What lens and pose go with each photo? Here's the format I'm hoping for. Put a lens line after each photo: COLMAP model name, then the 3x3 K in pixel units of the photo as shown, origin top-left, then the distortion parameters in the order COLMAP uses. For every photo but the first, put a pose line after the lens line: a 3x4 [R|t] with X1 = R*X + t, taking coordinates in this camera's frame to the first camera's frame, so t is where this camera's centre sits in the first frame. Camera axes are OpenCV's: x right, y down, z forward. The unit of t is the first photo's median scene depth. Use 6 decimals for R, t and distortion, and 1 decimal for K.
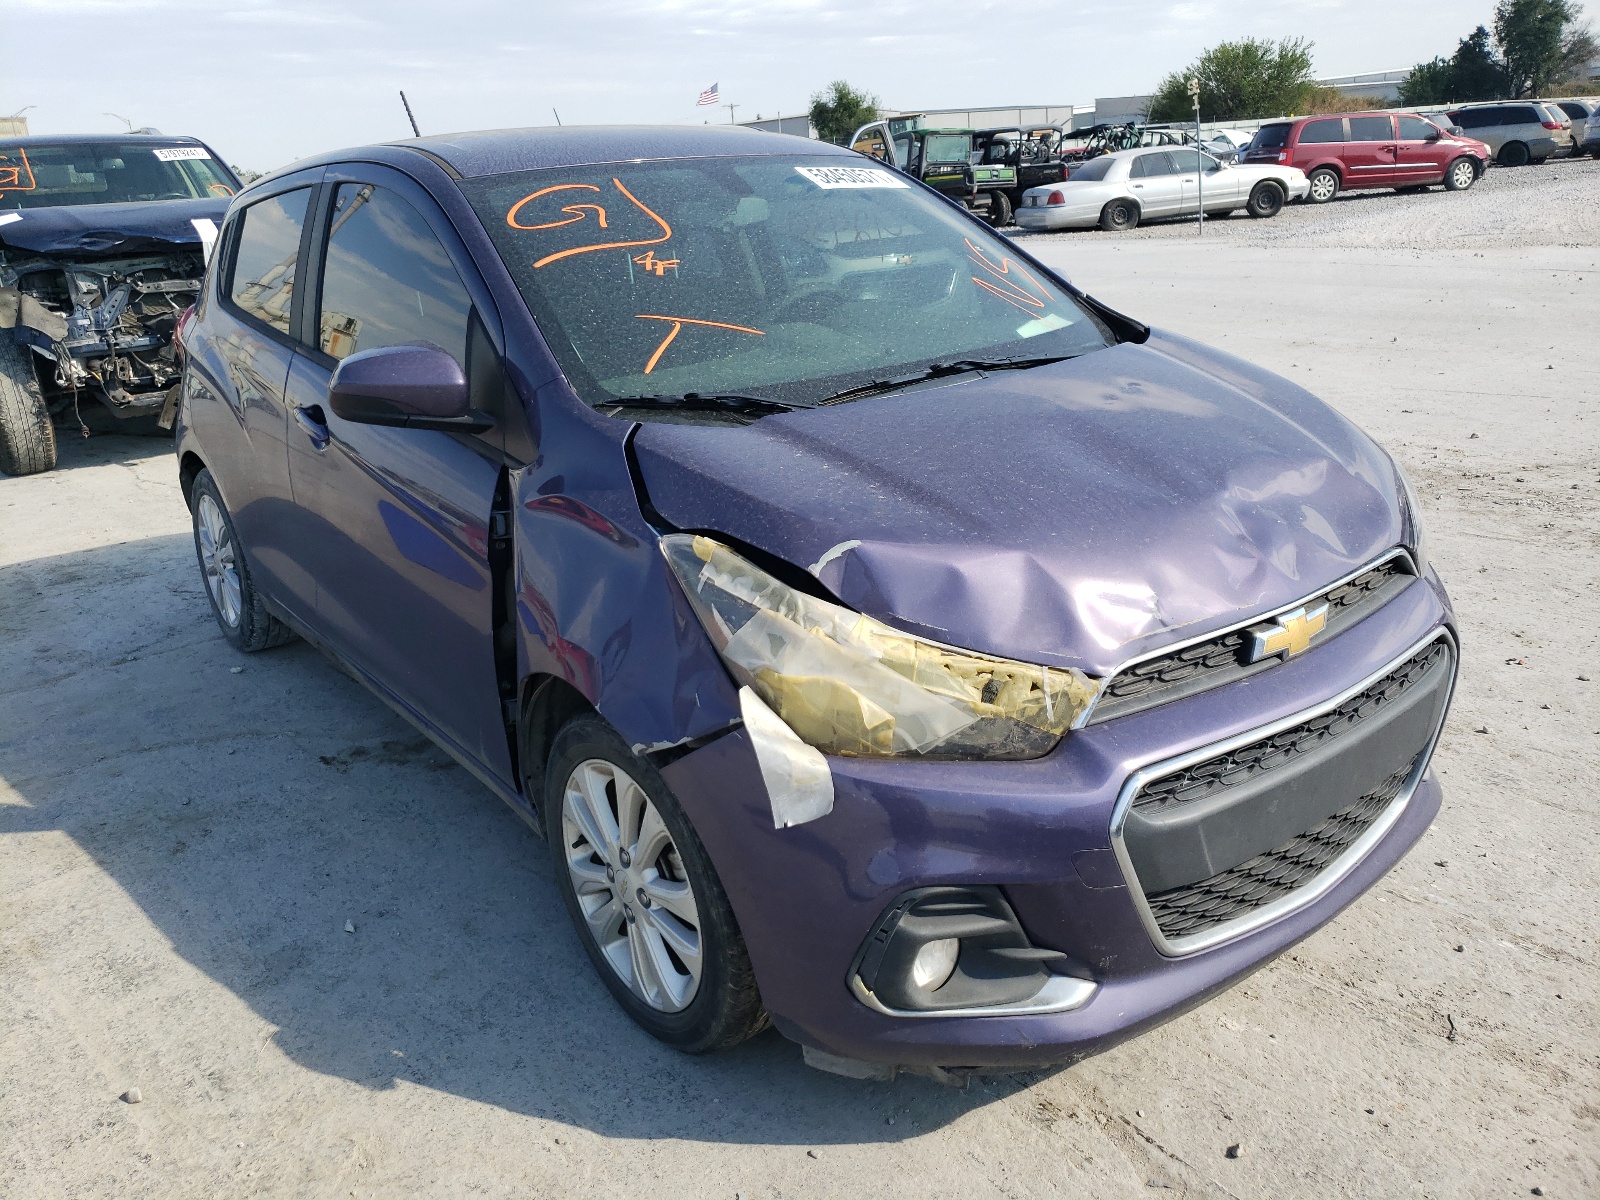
lens RADIAL K [[1353.2, 0, 682.2], [0, 1353.2, 601.3], [0, 0, 1]] dist [0.013042, 0.017122]
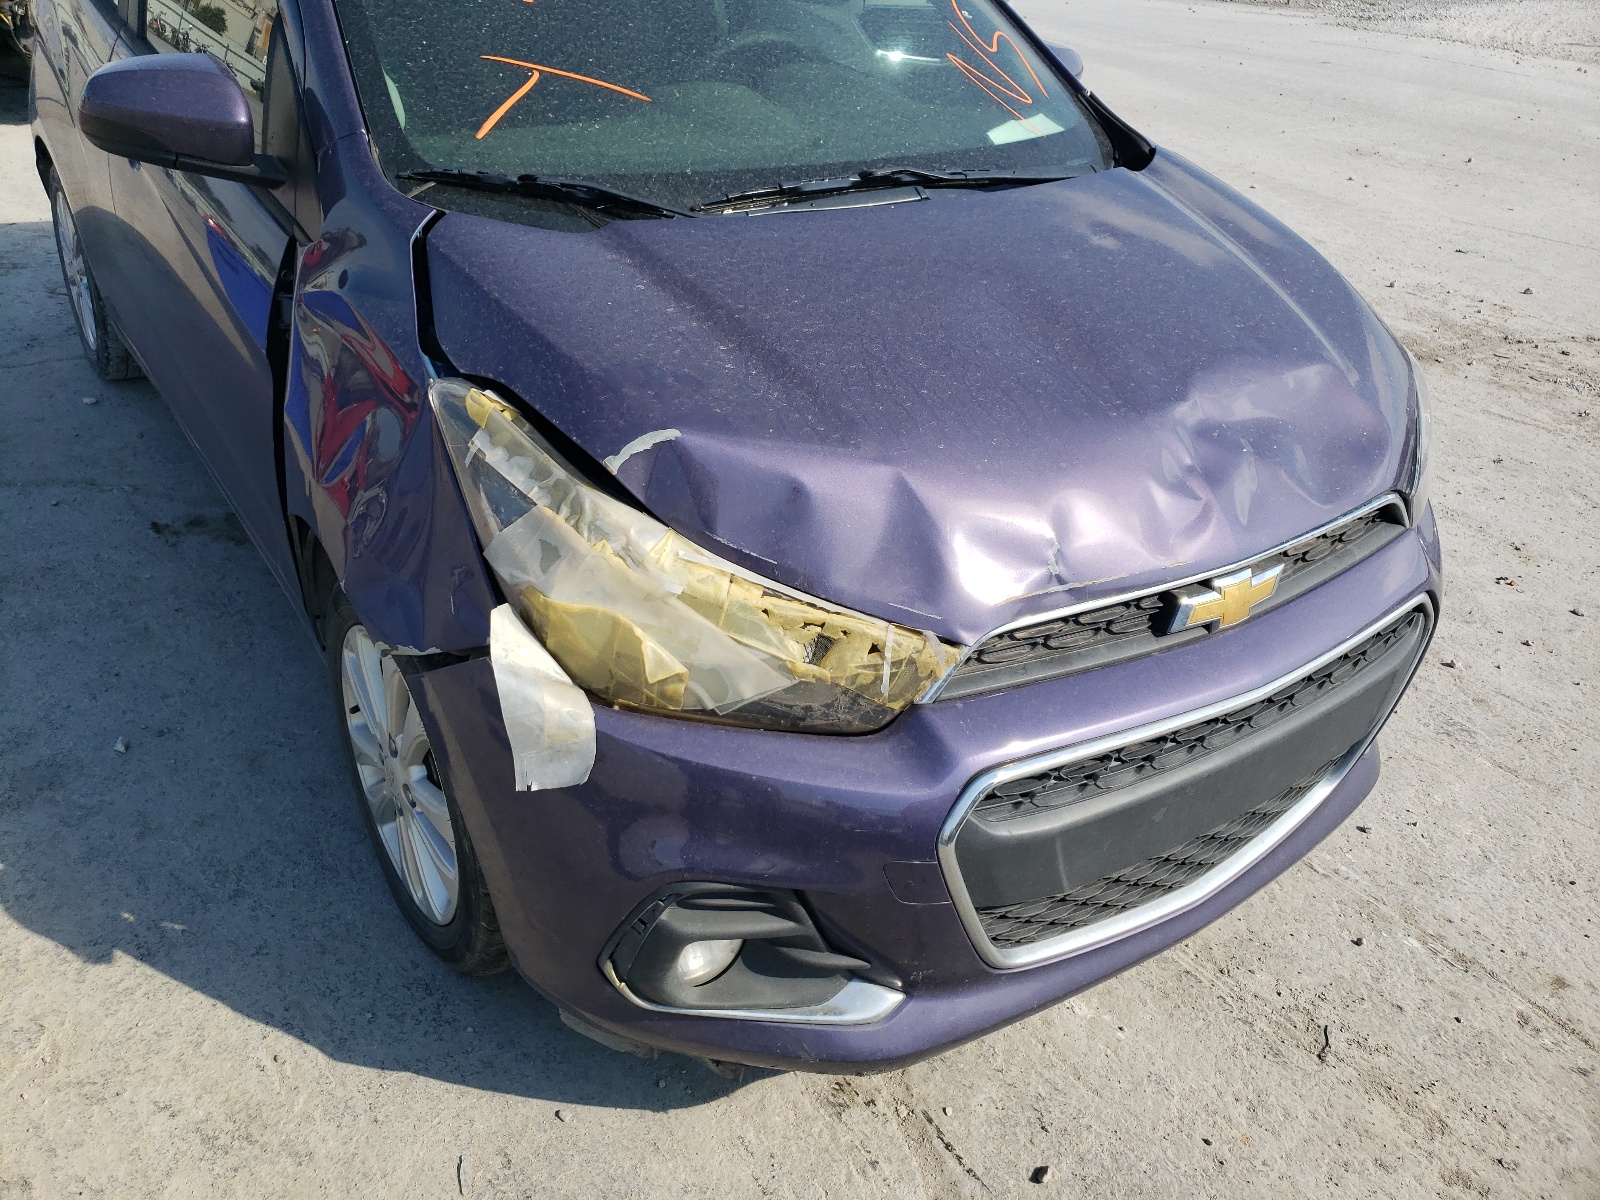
lens RADIAL K [[1353.2, 0, 682.2], [0, 1353.2, 601.3], [0, 0, 1]] dist [0.013042, 0.017122]
pose [[0.992456, 0.121628, 0.015431, 0.114469], [-0.122286, 0.972974, 0.195877, -0.084635], [0.008811, -0.196286, 0.980507, 0.210947]]
